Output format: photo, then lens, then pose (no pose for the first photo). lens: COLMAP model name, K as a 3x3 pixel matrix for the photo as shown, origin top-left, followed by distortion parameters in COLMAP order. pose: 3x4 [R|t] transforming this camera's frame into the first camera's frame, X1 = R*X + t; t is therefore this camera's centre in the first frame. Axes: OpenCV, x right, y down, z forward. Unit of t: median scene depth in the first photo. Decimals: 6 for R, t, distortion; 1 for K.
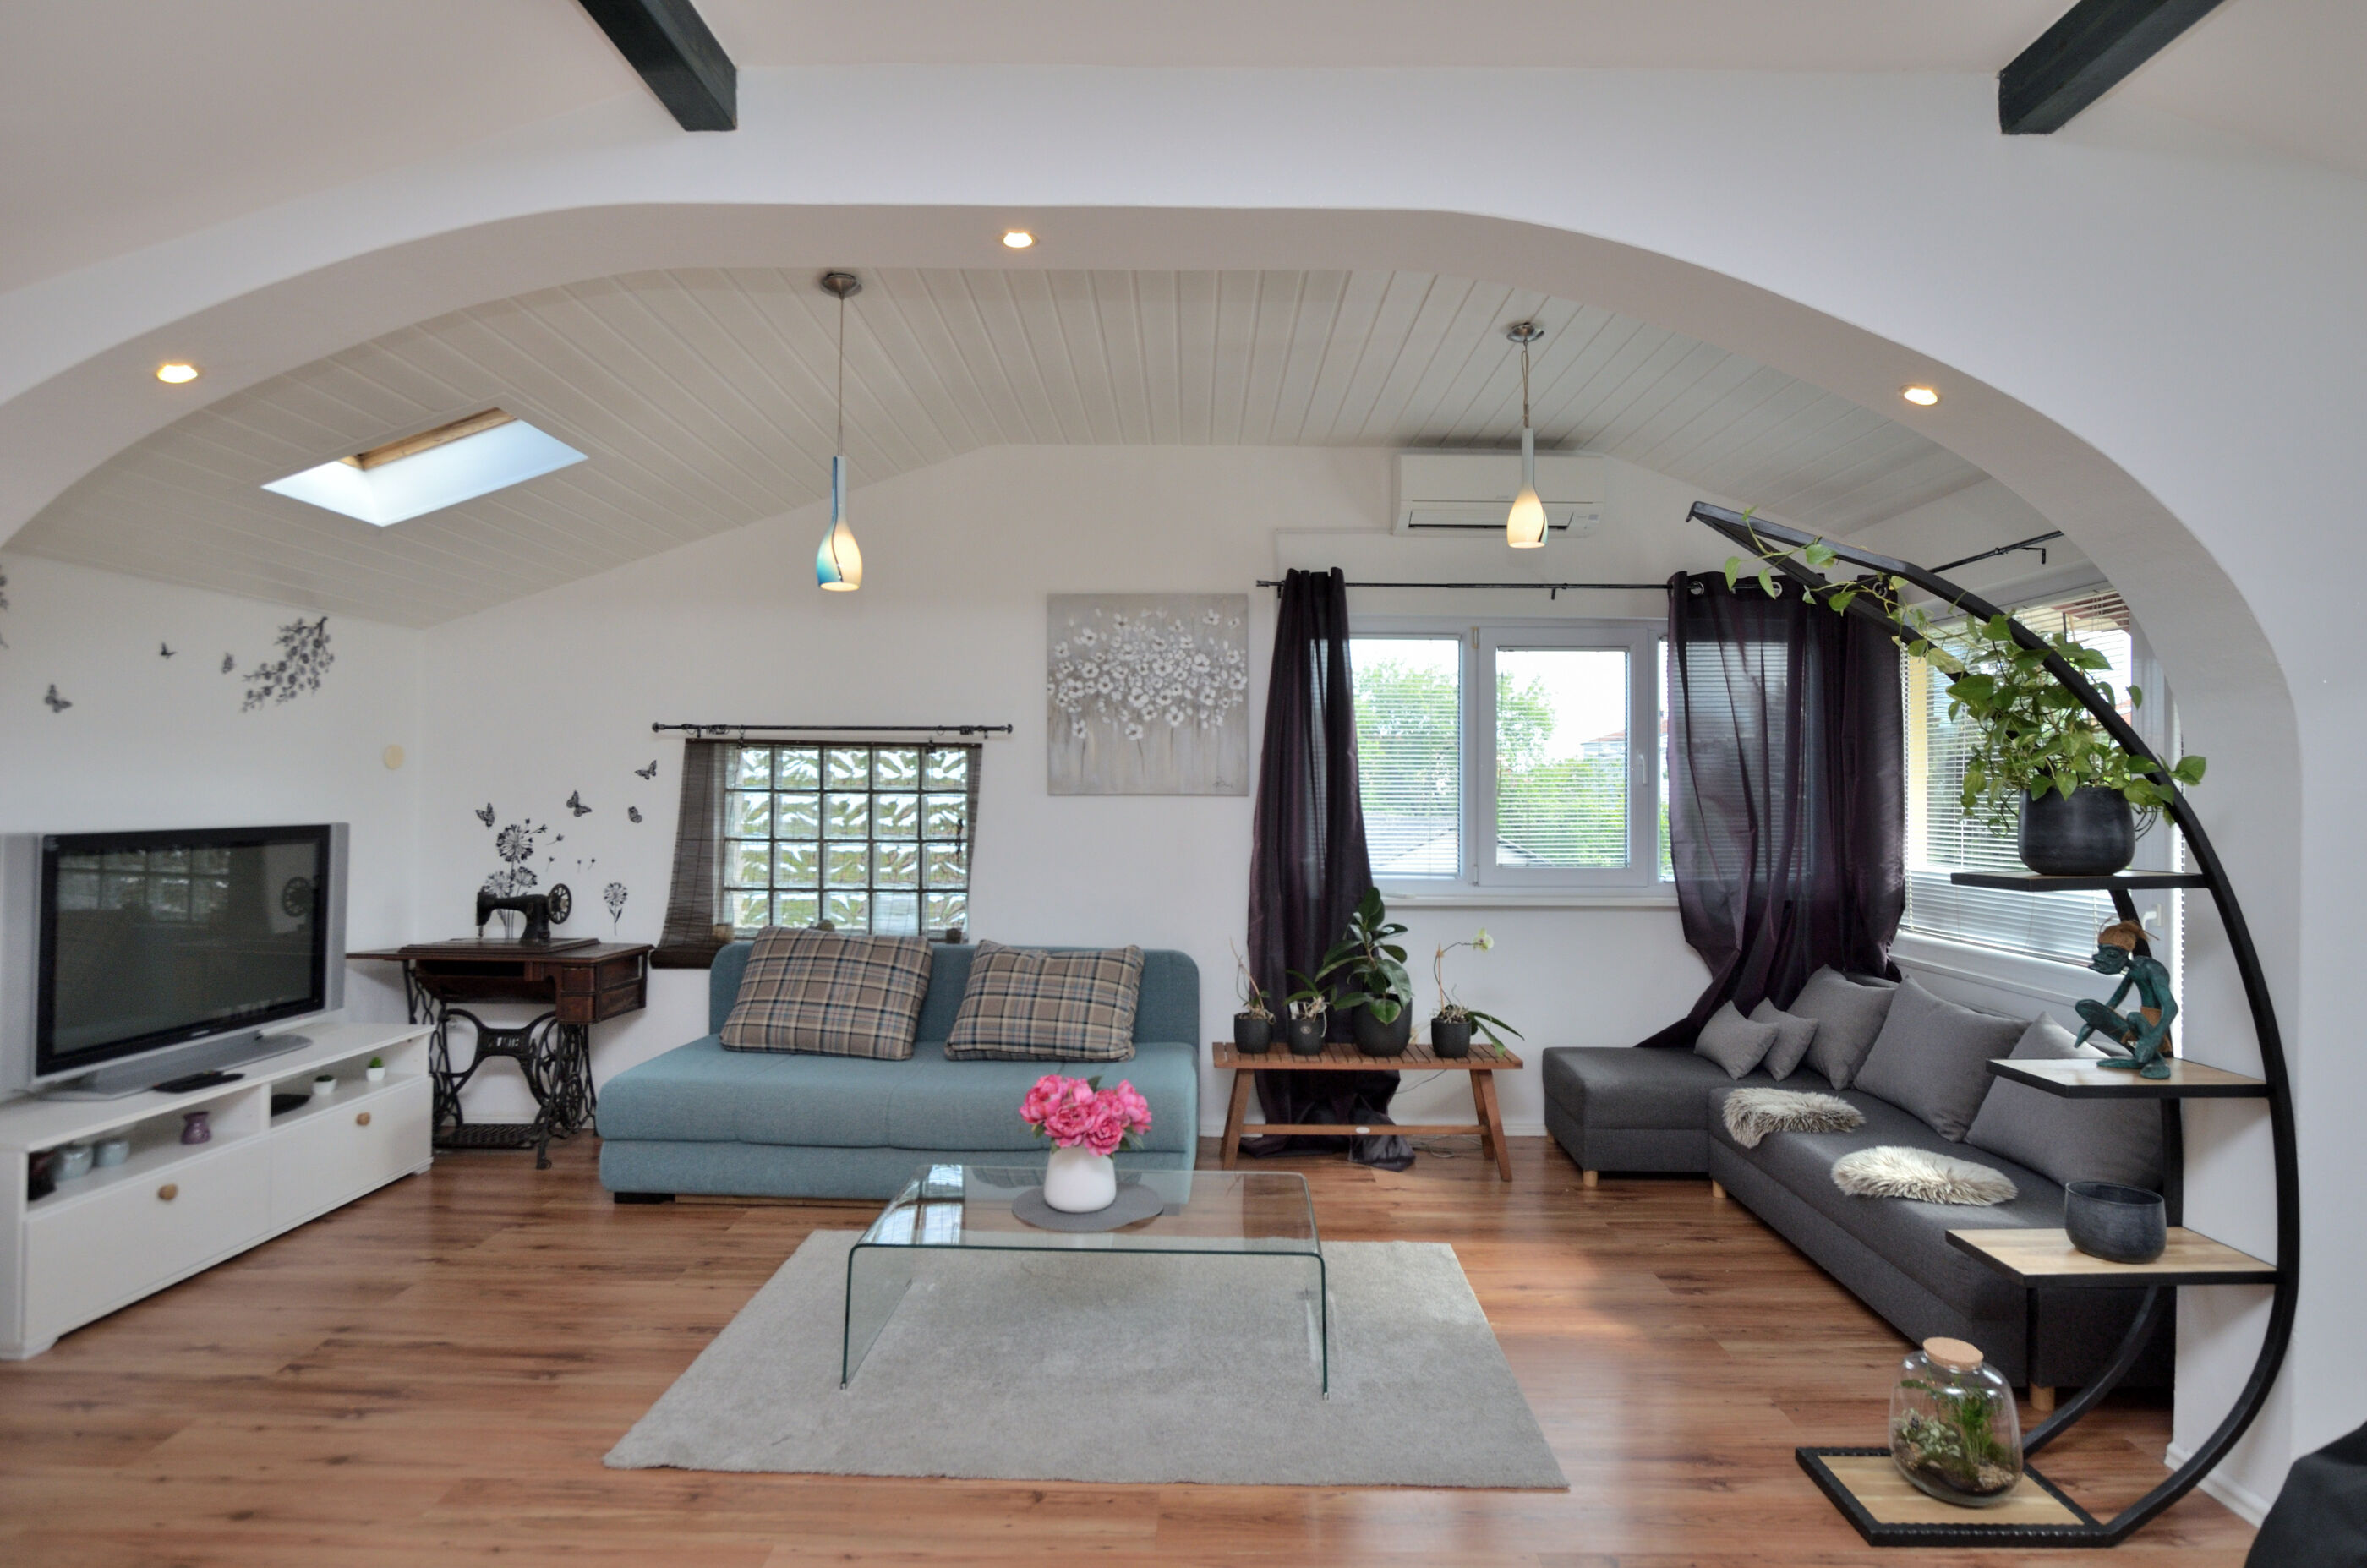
lens RADIAL K [[1231.7, 0, 1210.3], [0, 1231.7, 772.2], [0, 0, 1]] dist [-0.026684, 0.005733]
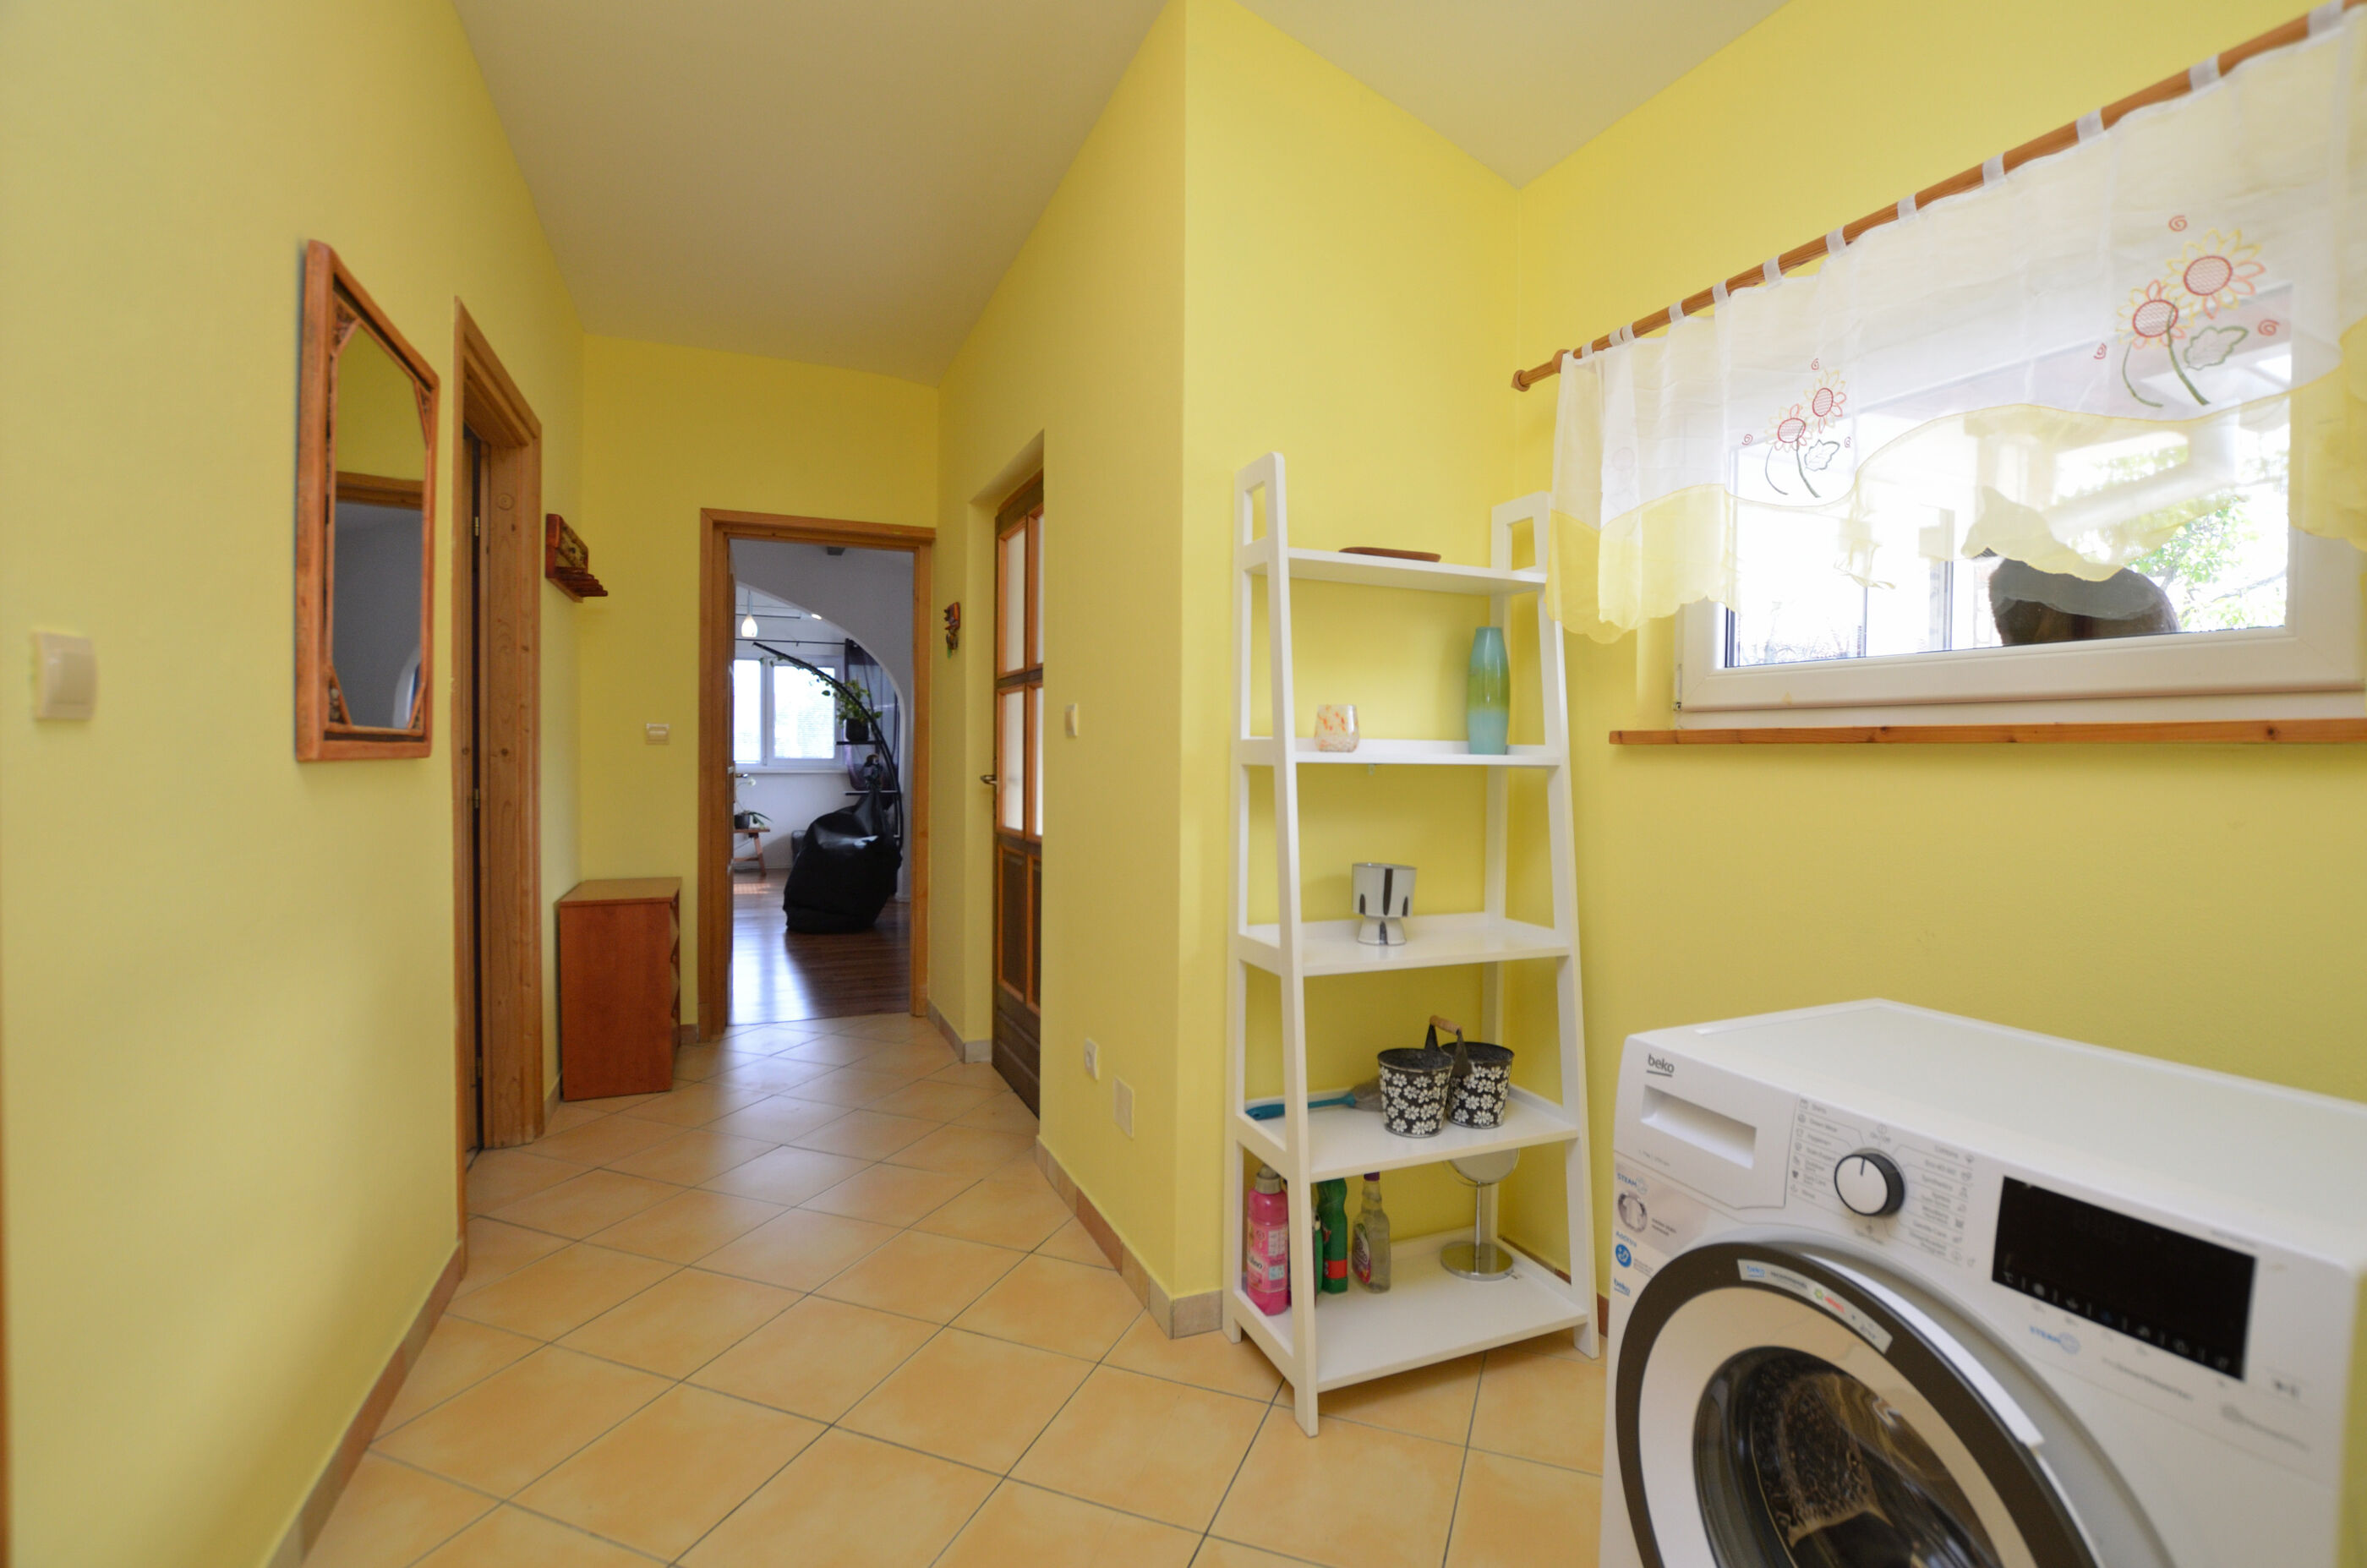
lens RADIAL K [[1040.9, 0, 1215.2], [0, 1040.9, 773.9], [0, 0, 1]] dist [-0.033425, 0.004637]
pose [[0.917097, 0.000685, 0.398663, 0.203987], [-0.016021, 0.999254, 0.035138, 0.024592], [-0.398341, -0.038612, 0.916424, -1.262822]]
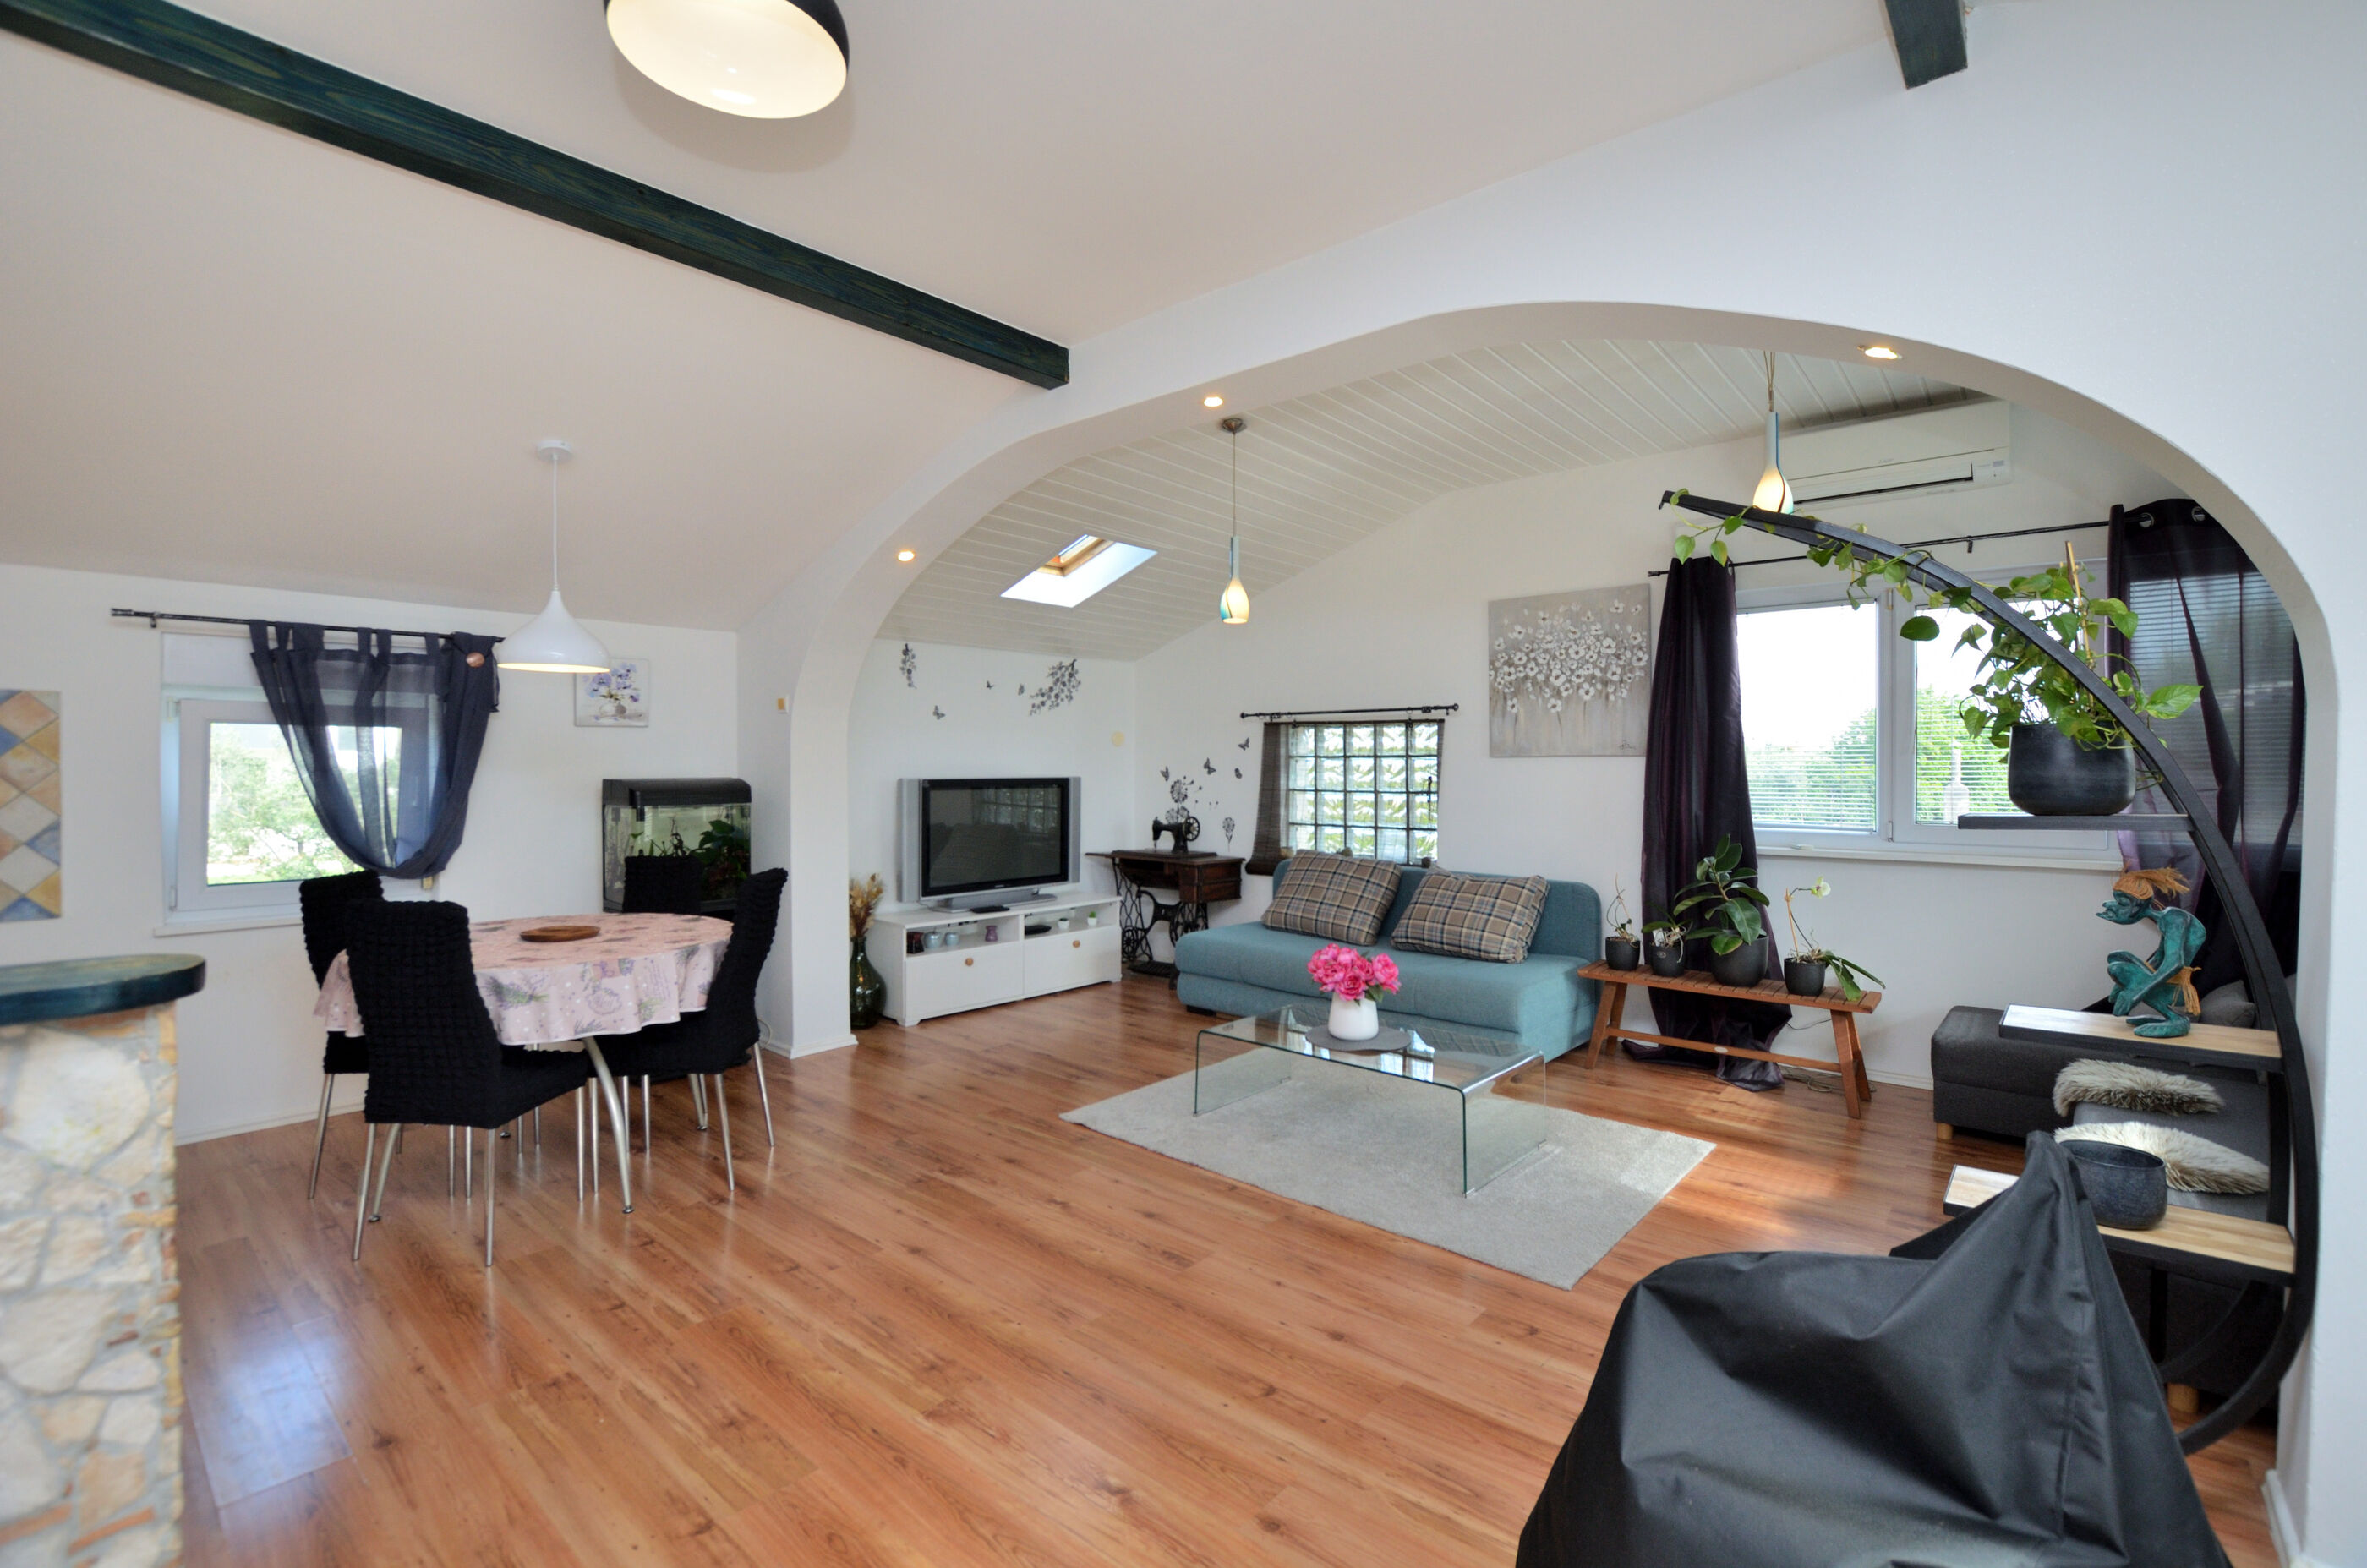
lens RADIAL K [[1040.9, 0, 1204.6], [0, 1040.9, 774.1], [0, 0, 1]] dist [-0.033425, 0.004637]
pose [[0.762755, -0.000975, -0.646687, 0.347668], [0.014694, 0.999767, 0.015823, 0.014560], [0.646521, -0.021572, 0.762591, -0.022540]]
